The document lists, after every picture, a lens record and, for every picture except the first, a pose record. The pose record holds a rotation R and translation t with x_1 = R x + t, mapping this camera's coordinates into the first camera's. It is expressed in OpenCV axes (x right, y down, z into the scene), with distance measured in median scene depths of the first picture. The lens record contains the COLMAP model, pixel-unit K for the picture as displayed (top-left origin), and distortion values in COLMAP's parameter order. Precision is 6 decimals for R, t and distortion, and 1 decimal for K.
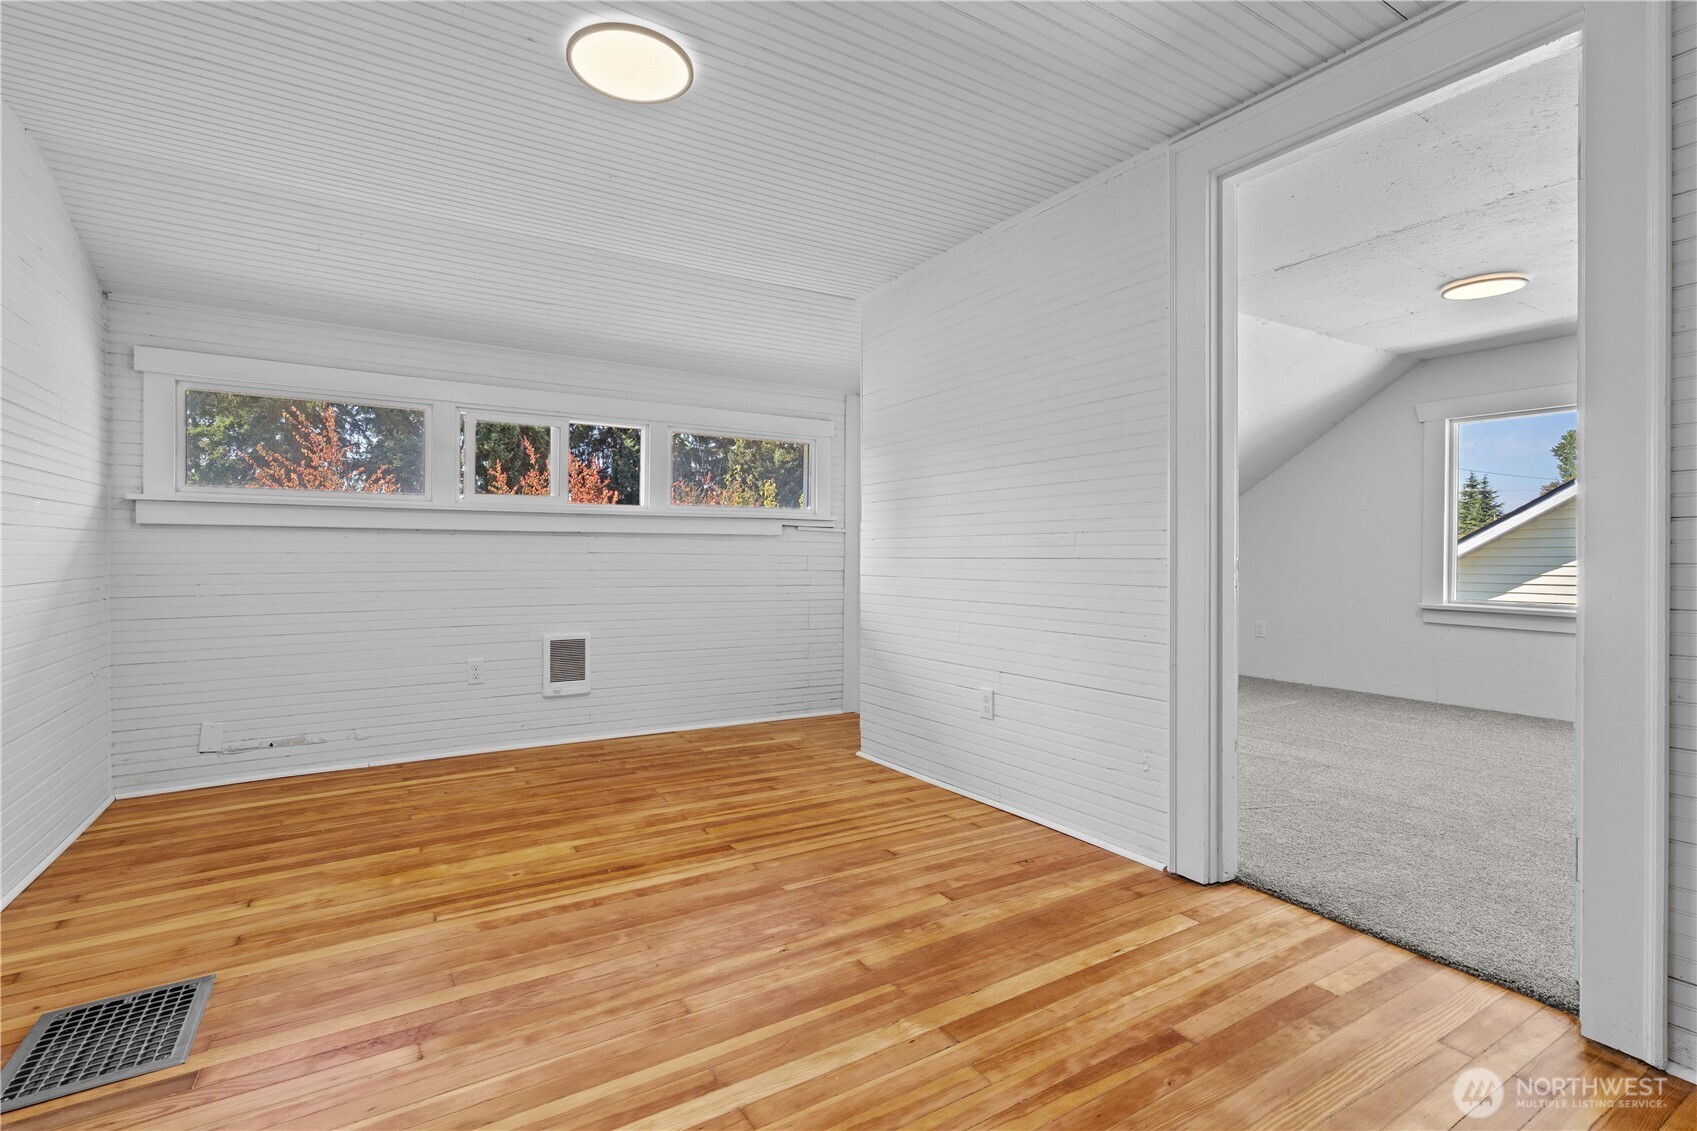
lens RADIAL K [[773.7, 0, 845.3], [0, 773.7, 559.1], [0, 0, 1]] dist [-0.003152, 0.001857]
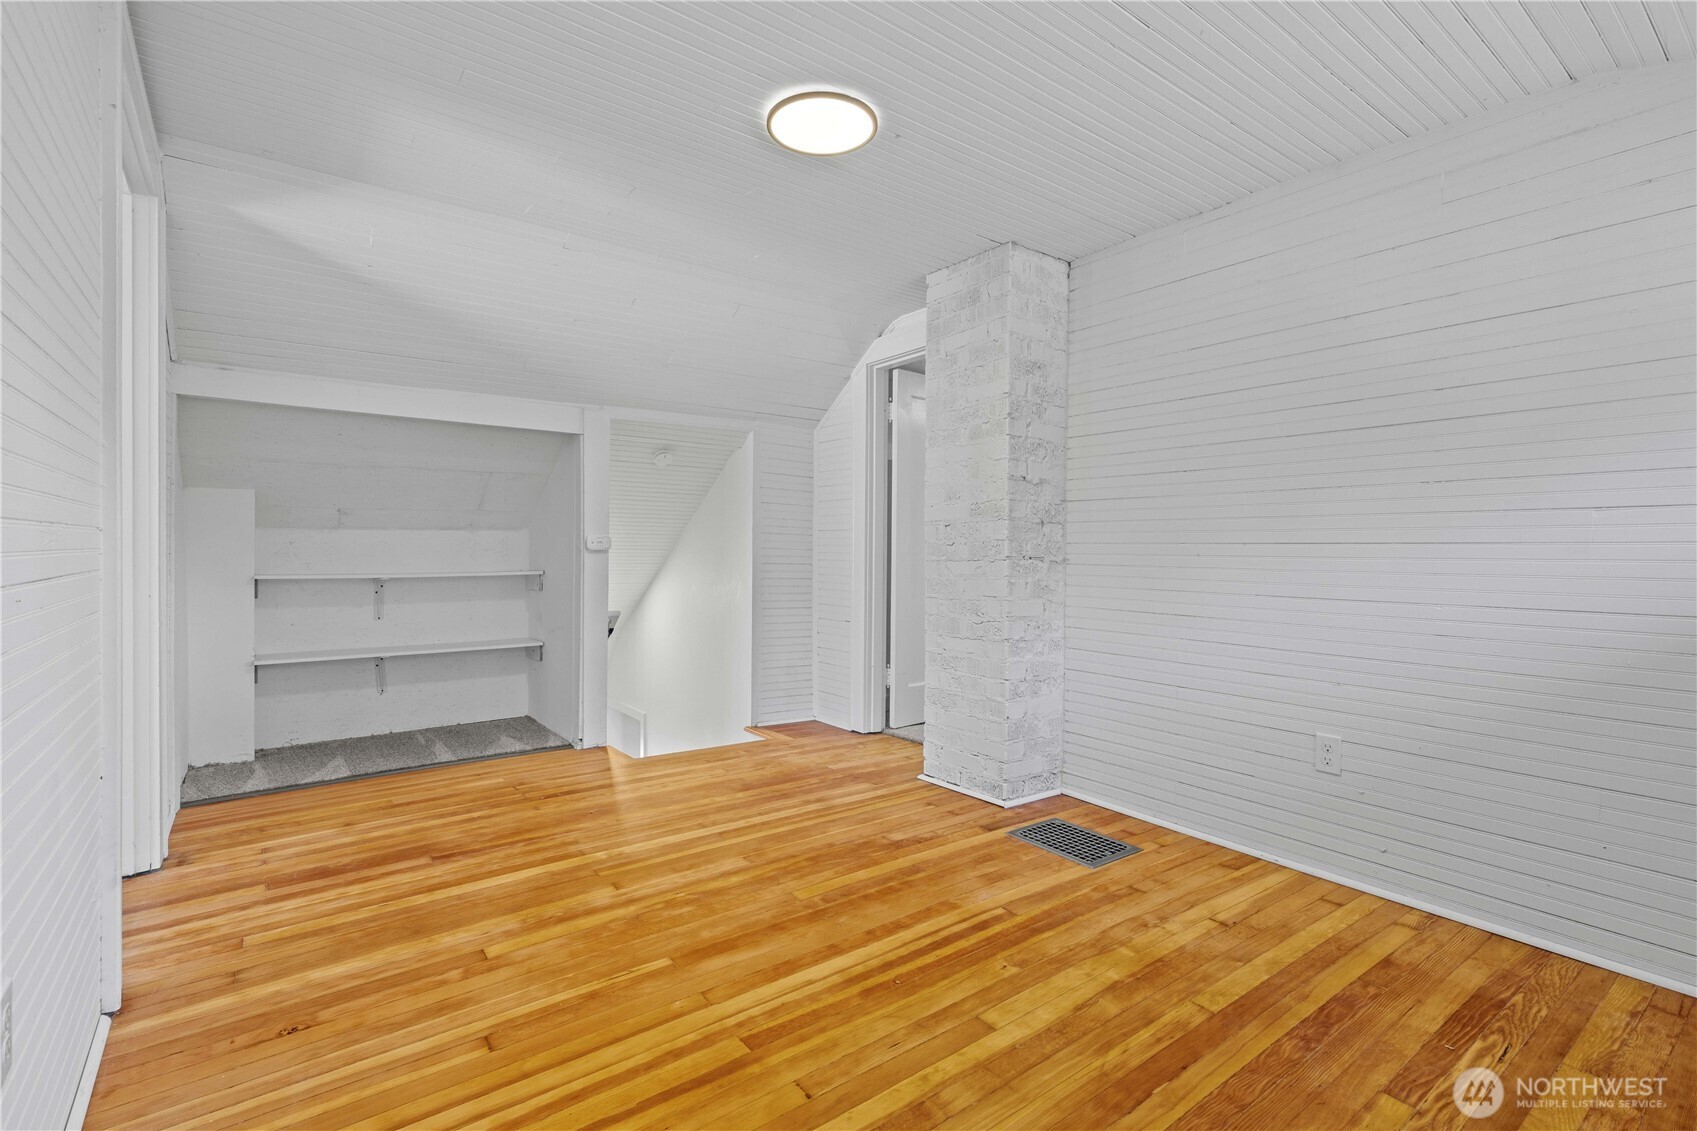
lens RADIAL K [[773.7, 0, 847.4], [0, 773.7, 557.1], [0, 0, 1]] dist [-0.003152, 0.001857]
pose [[-0.995944, -0.009066, -0.089512, -0.203336], [-0.010570, 0.999811, 0.016334, -0.035434], [0.089347, 0.017214, -0.995852, 1.947454]]
